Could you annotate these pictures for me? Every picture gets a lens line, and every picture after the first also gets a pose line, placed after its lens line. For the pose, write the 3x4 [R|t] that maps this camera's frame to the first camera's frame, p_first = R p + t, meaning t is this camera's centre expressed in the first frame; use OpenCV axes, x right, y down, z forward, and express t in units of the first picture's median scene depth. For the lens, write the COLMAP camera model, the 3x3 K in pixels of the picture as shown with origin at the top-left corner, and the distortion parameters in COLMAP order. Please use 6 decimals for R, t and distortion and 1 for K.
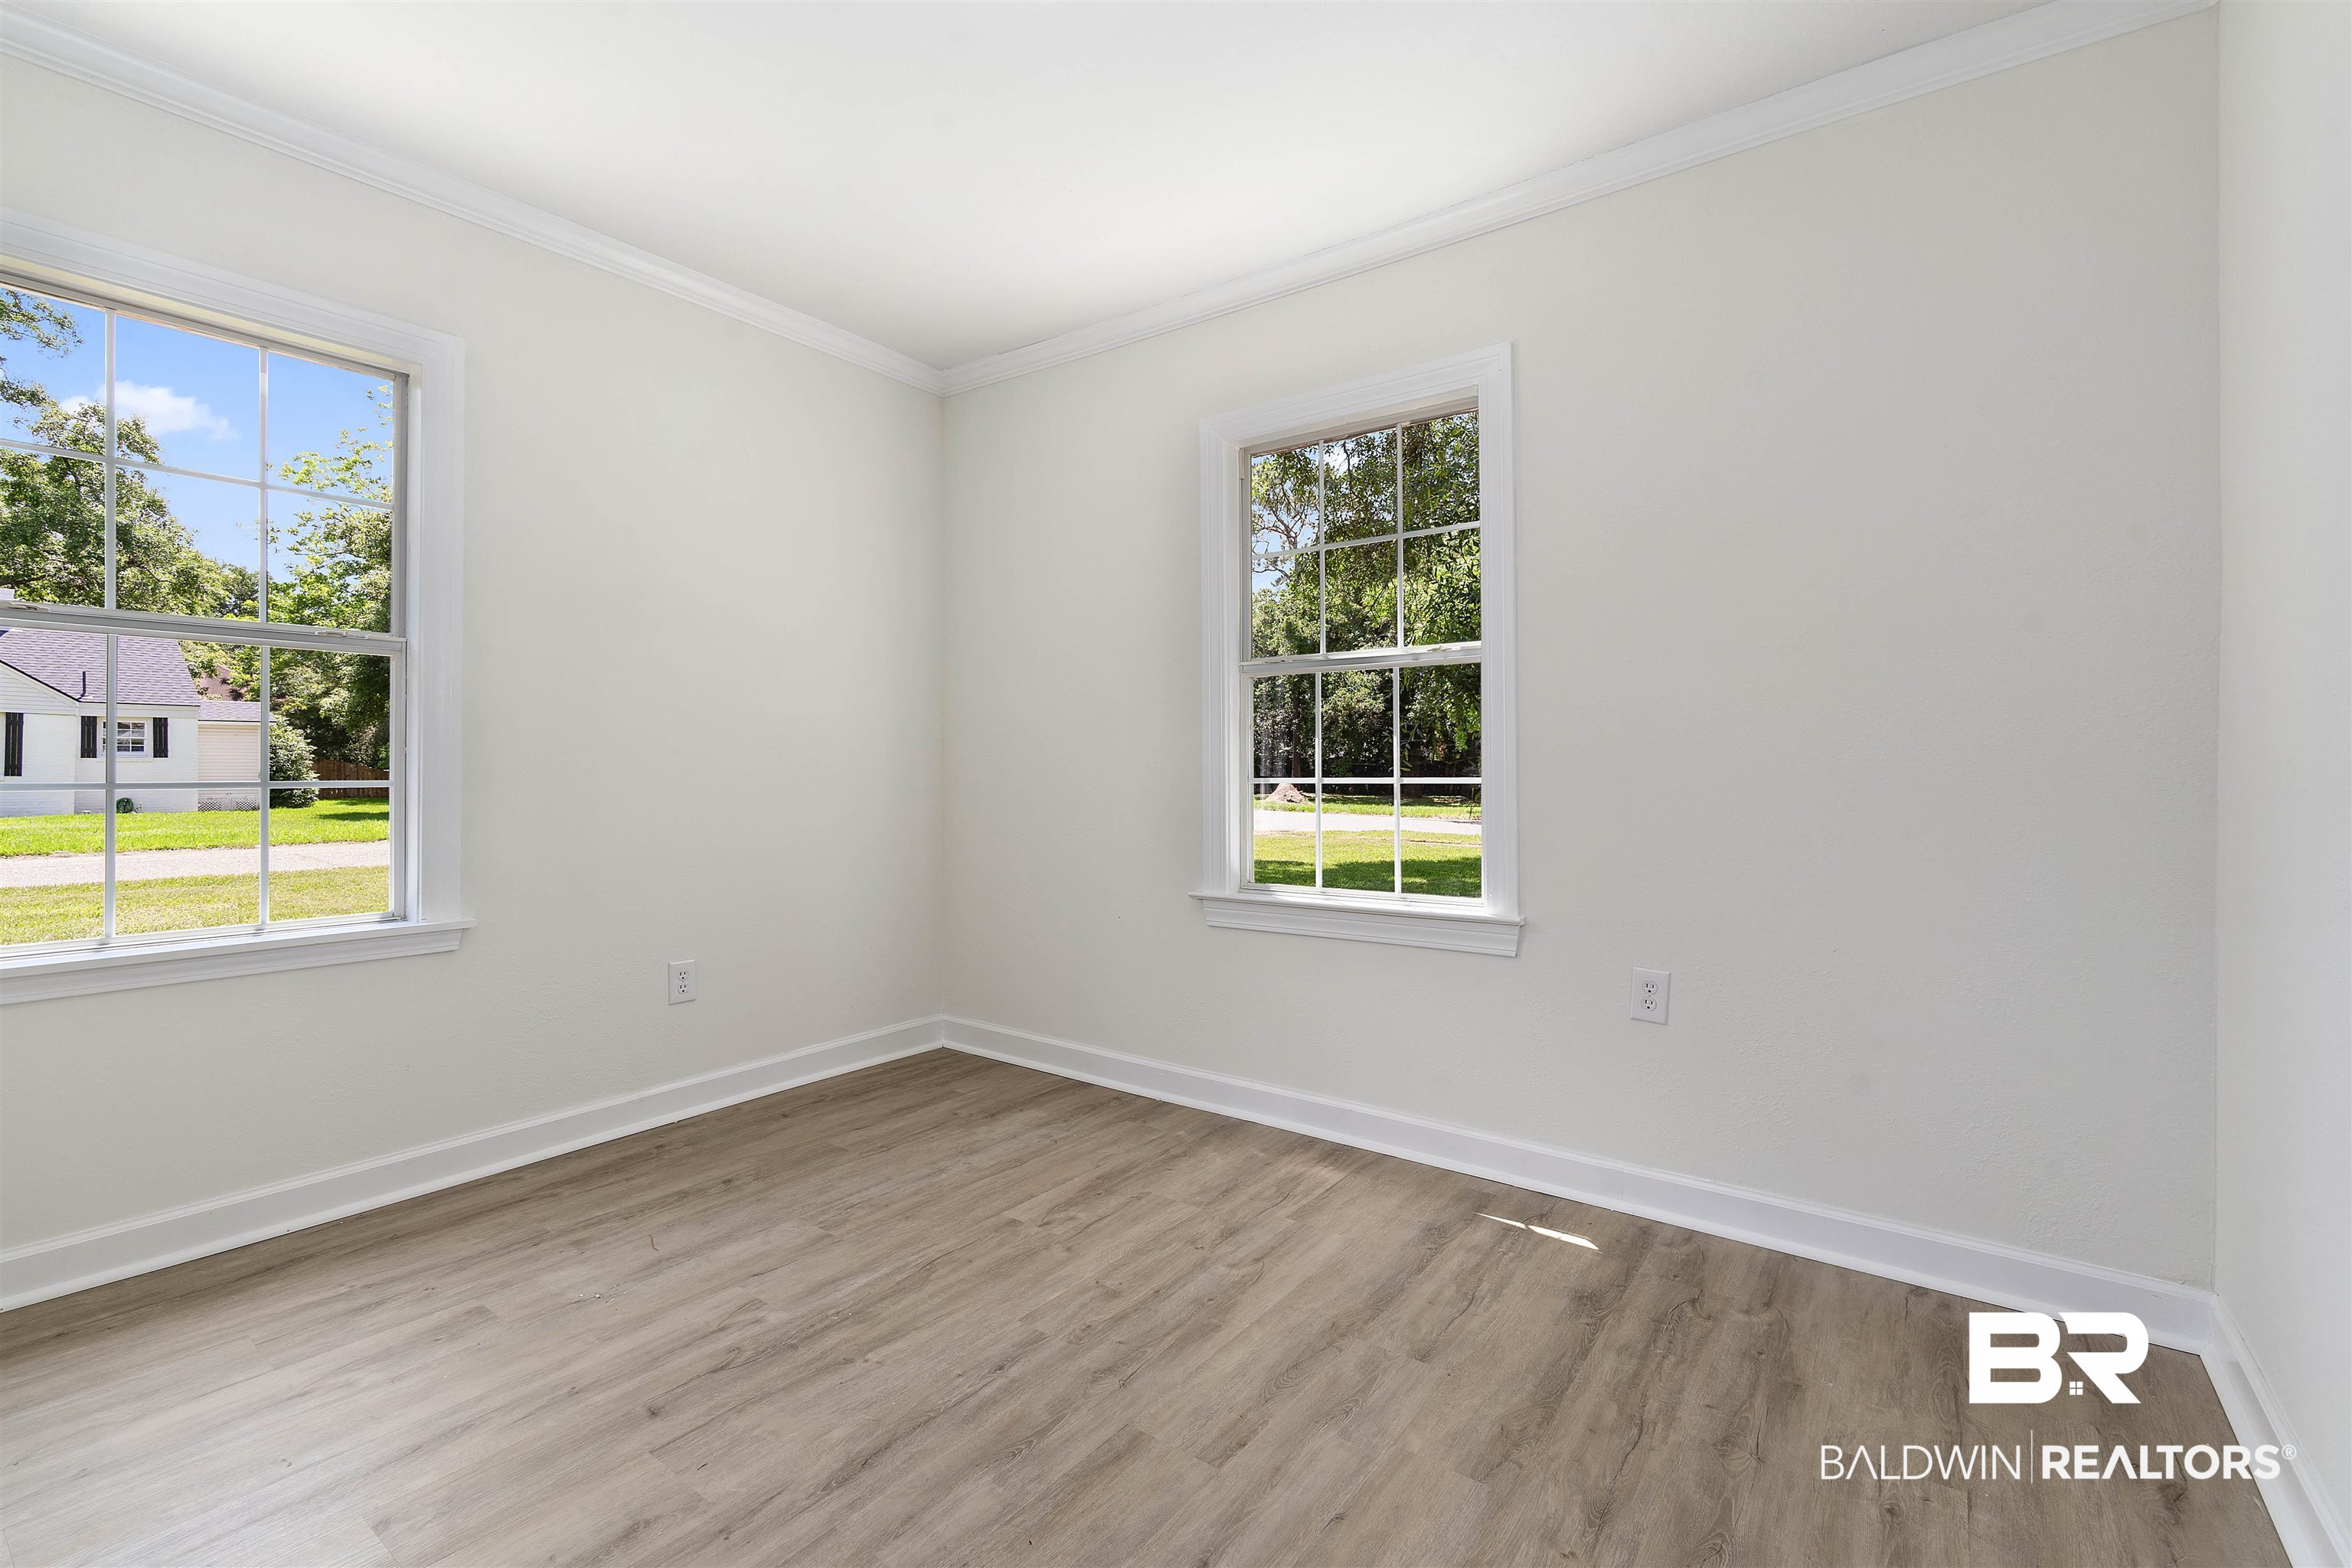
lens RADIAL K [[1033.7, 0, 1173.1], [0, 1033.7, 775.2], [0, 0, 1]] dist [0.000349, 0.000068]
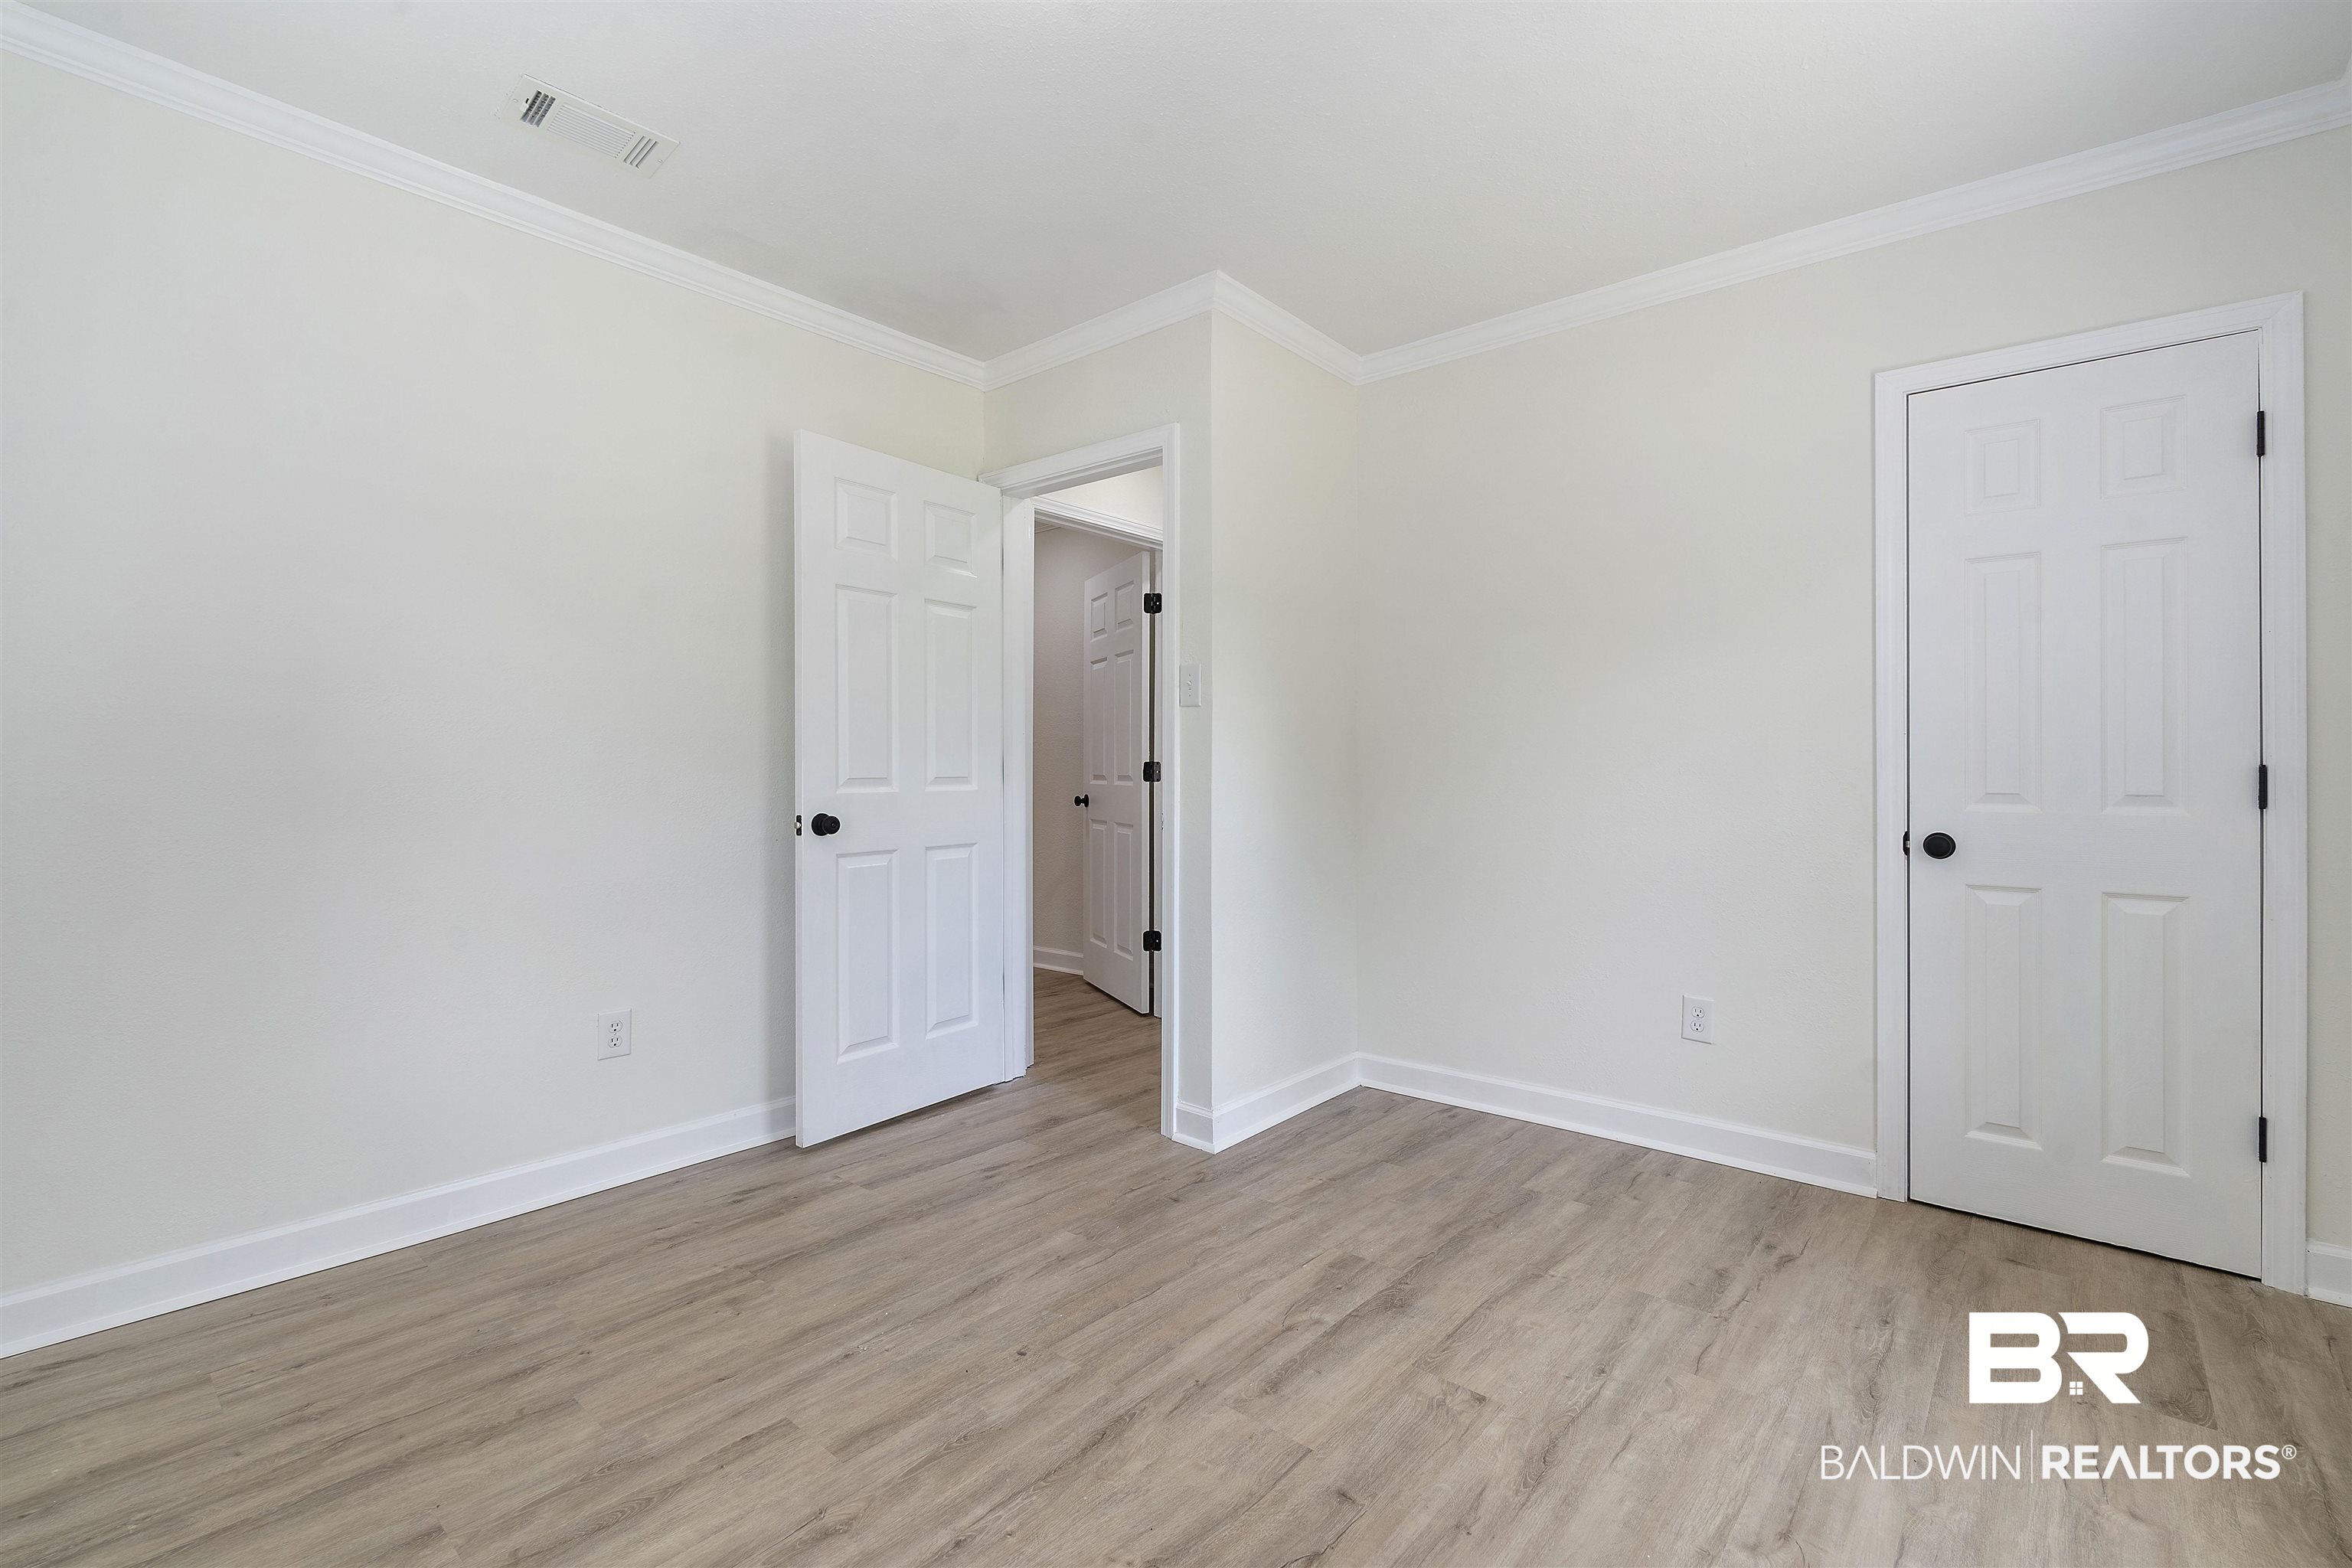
lens RADIAL K [[1033.7, 0, 1179.5], [0, 1033.7, 774.9], [0, 0, 1]] dist [0.000349, 0.000068]
pose [[-0.996534, -0.002565, 0.083142, -0.458450], [-0.002076, 0.999980, 0.005970, -0.023030], [-0.083156, 0.005777, -0.996520, 2.031546]]
